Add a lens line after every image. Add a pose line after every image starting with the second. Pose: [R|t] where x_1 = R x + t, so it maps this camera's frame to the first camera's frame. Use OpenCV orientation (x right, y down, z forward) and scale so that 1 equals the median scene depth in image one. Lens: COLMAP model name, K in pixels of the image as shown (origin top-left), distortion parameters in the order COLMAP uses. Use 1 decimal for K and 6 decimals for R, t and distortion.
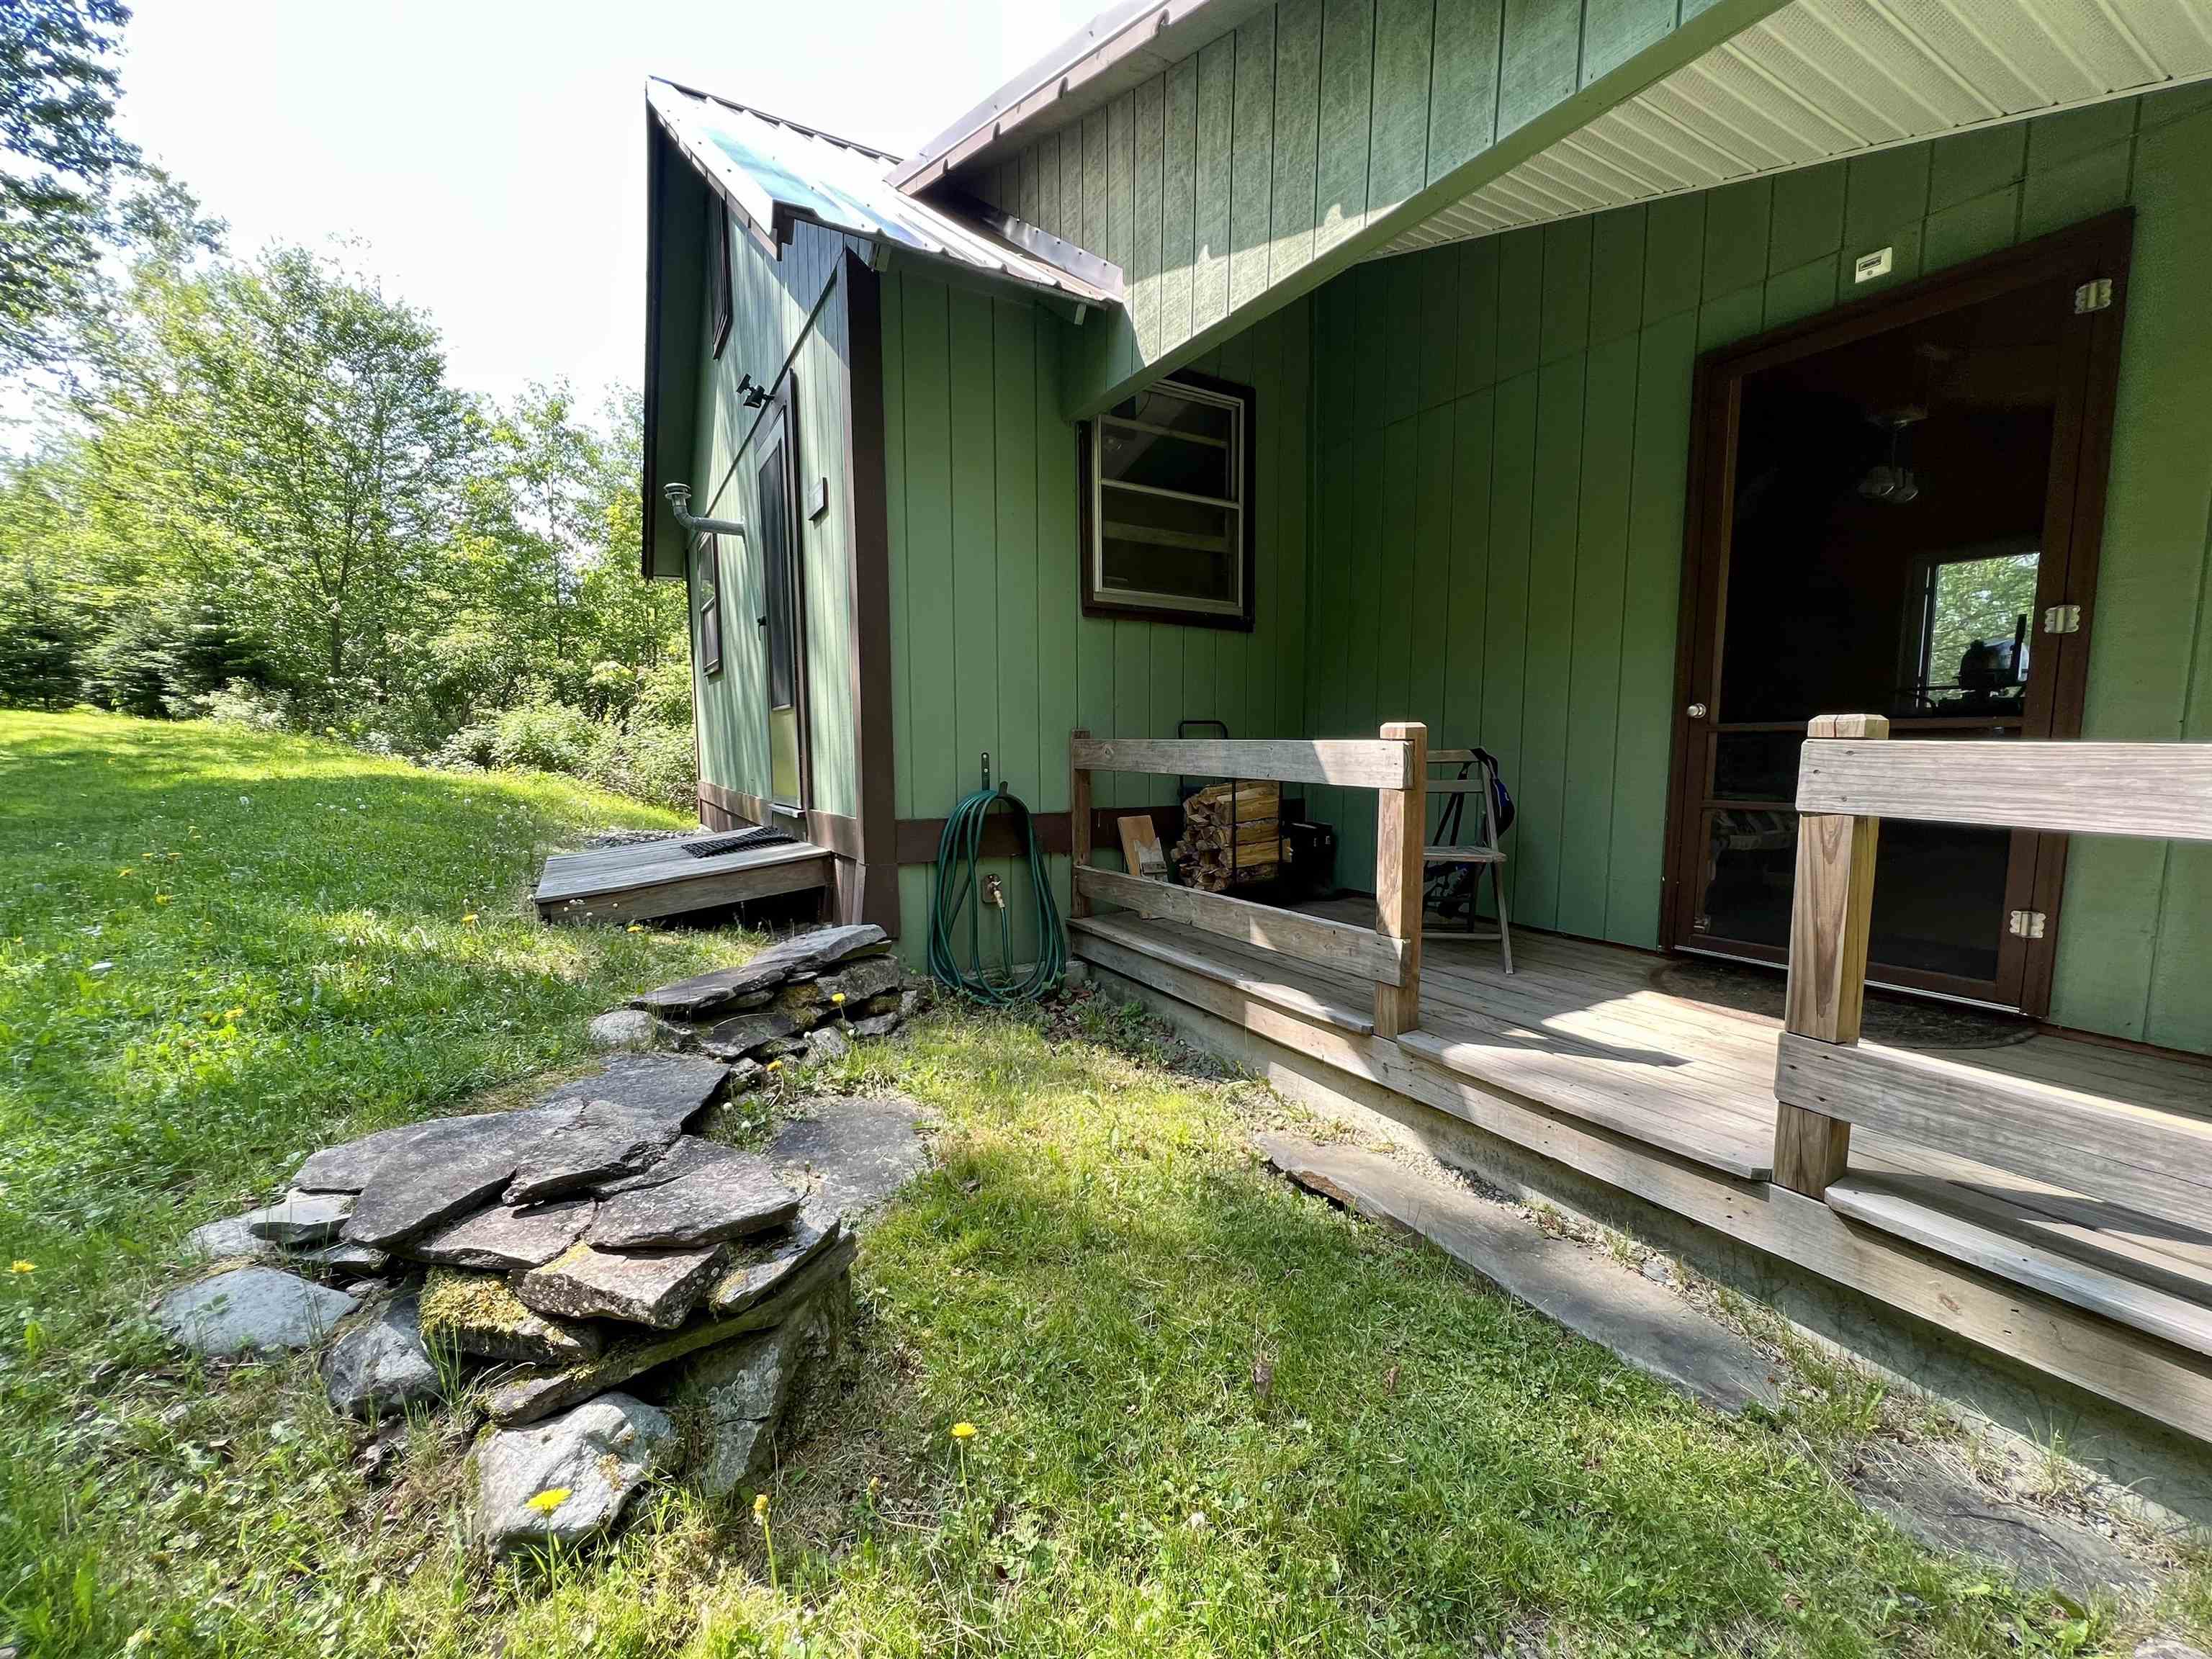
lens RADIAL K [[885.7, 0, 1099.0], [0, 885.7, 821.5], [0, 0, 1]] dist [-0.003014, 0.000814]
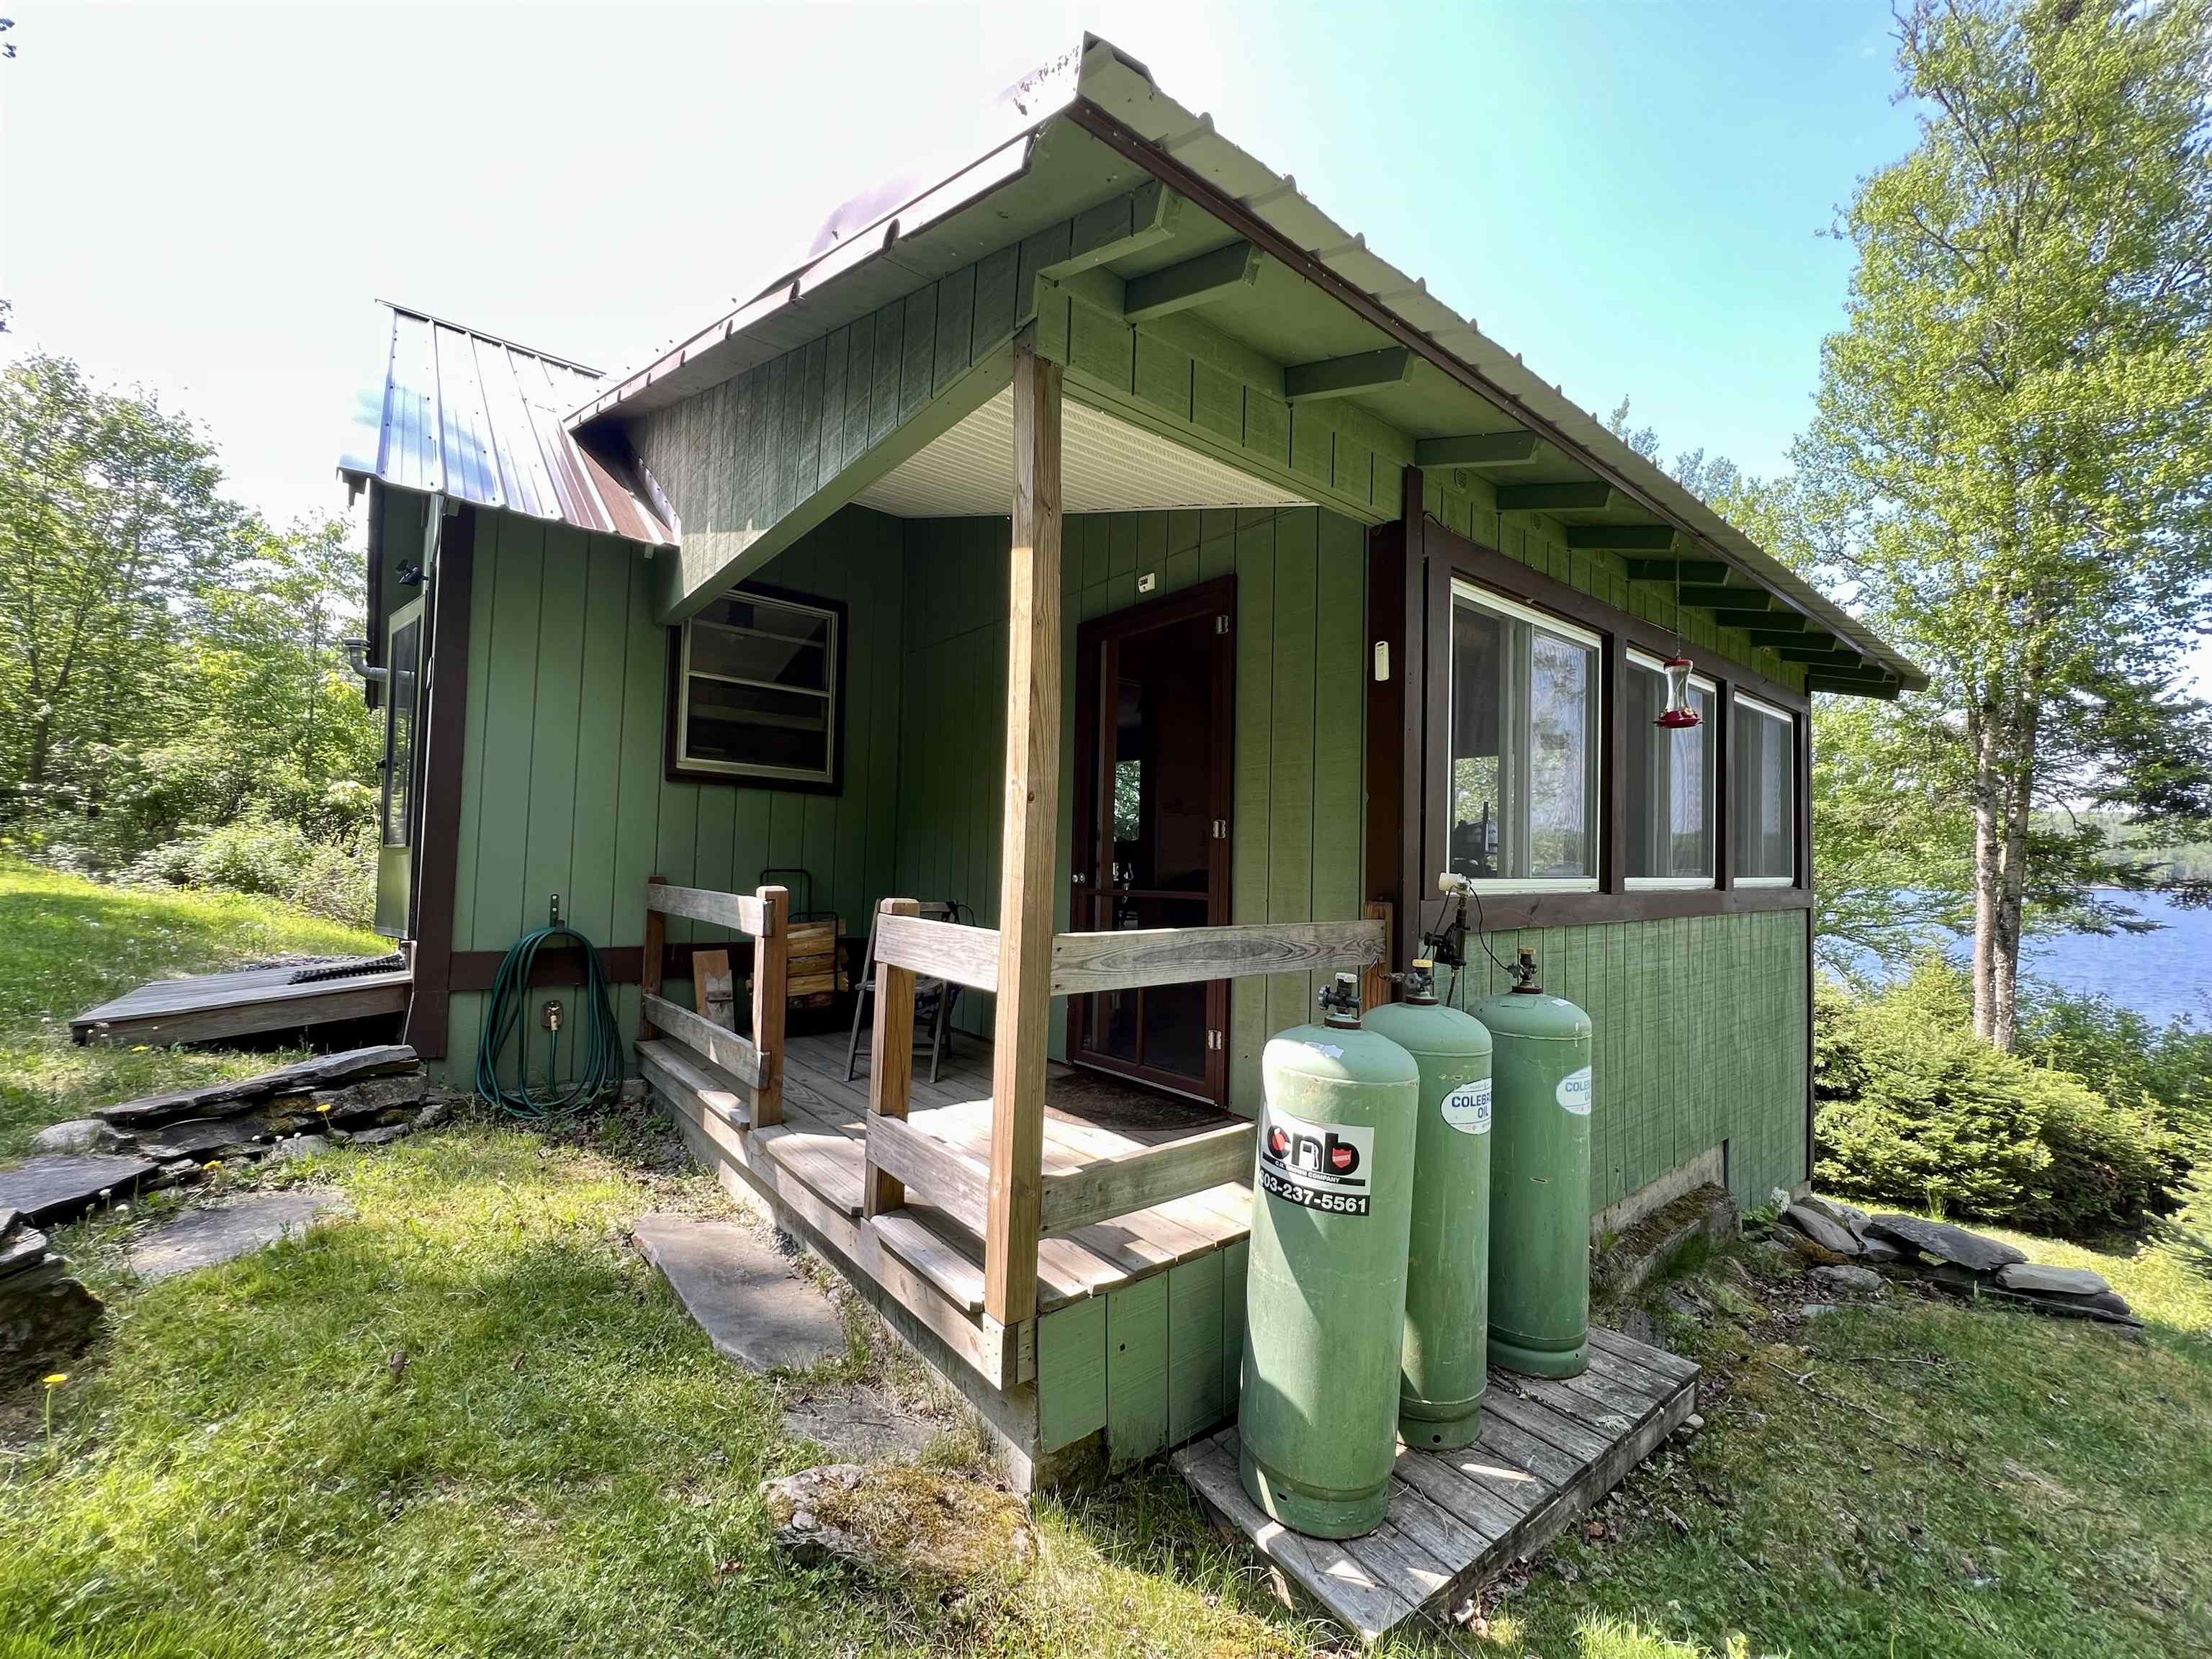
lens RADIAL K [[885.7, 0, 1102.8], [0, 885.7, 823.9], [0, 0, 1]] dist [-0.003014, 0.000814]
pose [[0.988424, 0.034059, 0.147845, 0.513783], [-0.012861, 0.989778, -0.142032, -0.017422], [-0.151172, 0.138487, 0.978759, -0.326650]]
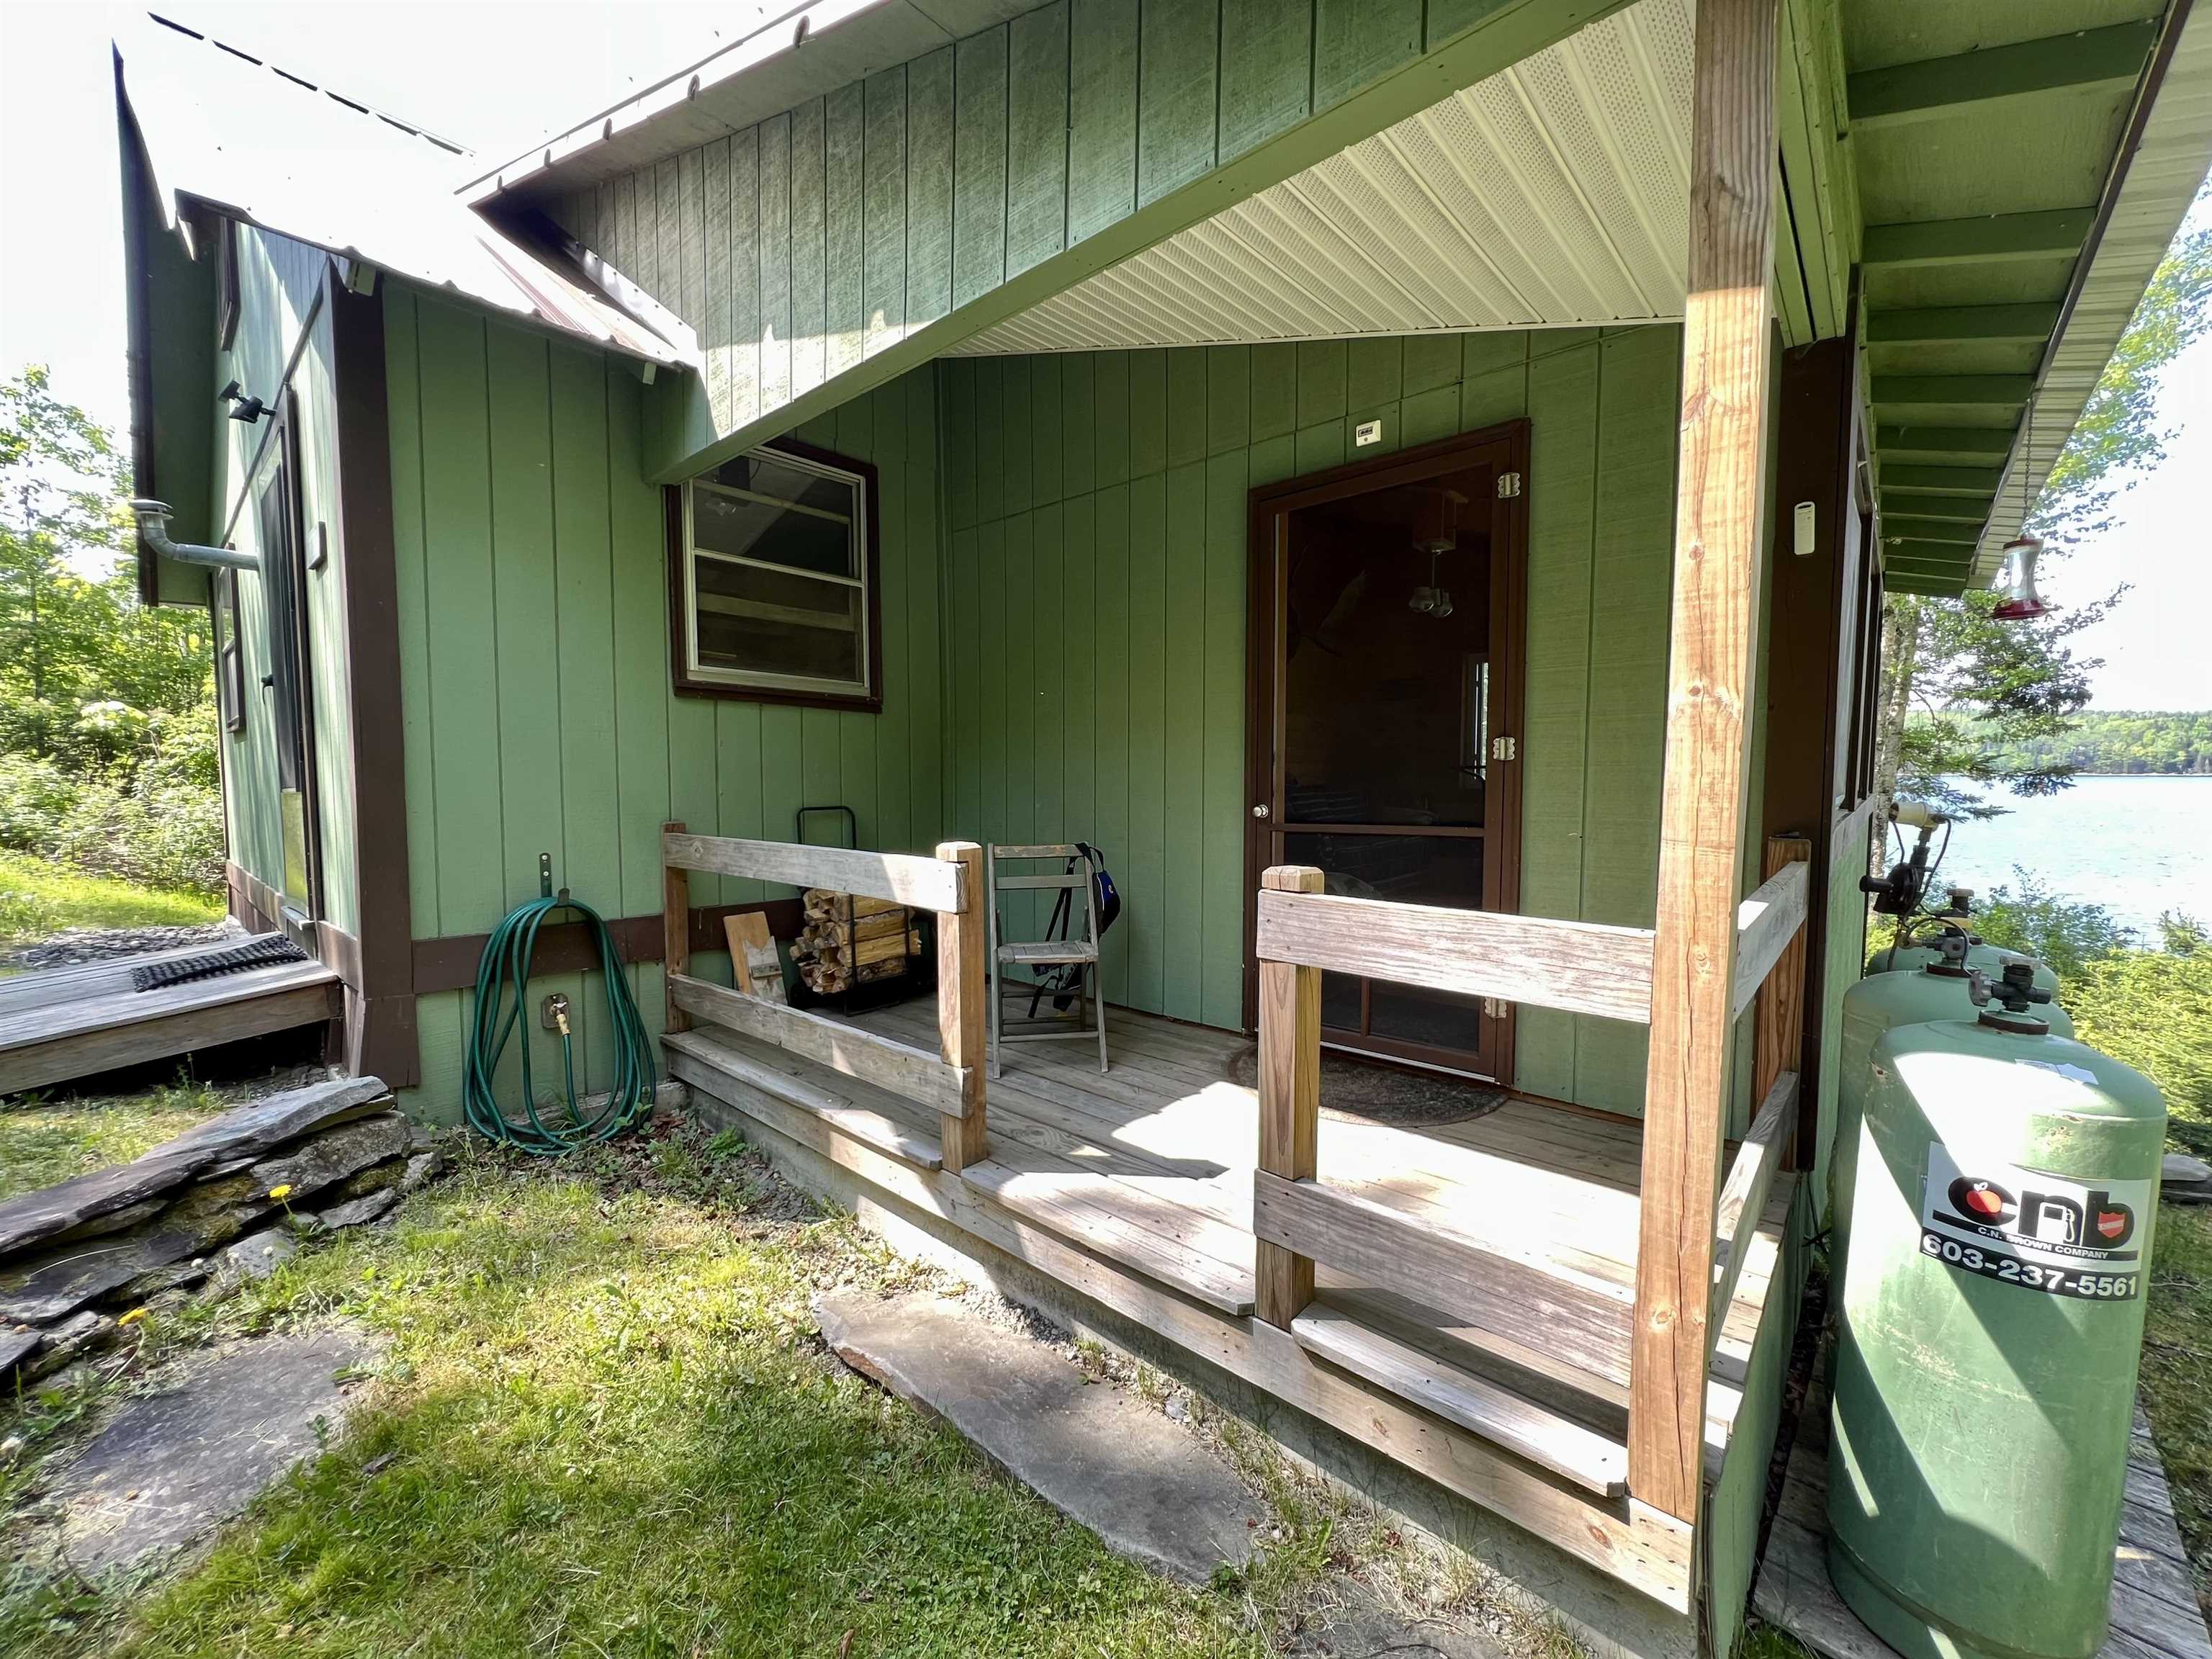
lens RADIAL K [[885.7, 0, 1097.8], [0, 885.7, 822.1], [0, 0, 1]] dist [-0.003014, 0.000814]
pose [[0.954194, -0.013798, 0.298871, 0.160669], [0.027595, 0.998737, -0.041993, -0.072032], [-0.297914, 0.048317, 0.953369, 0.024414]]
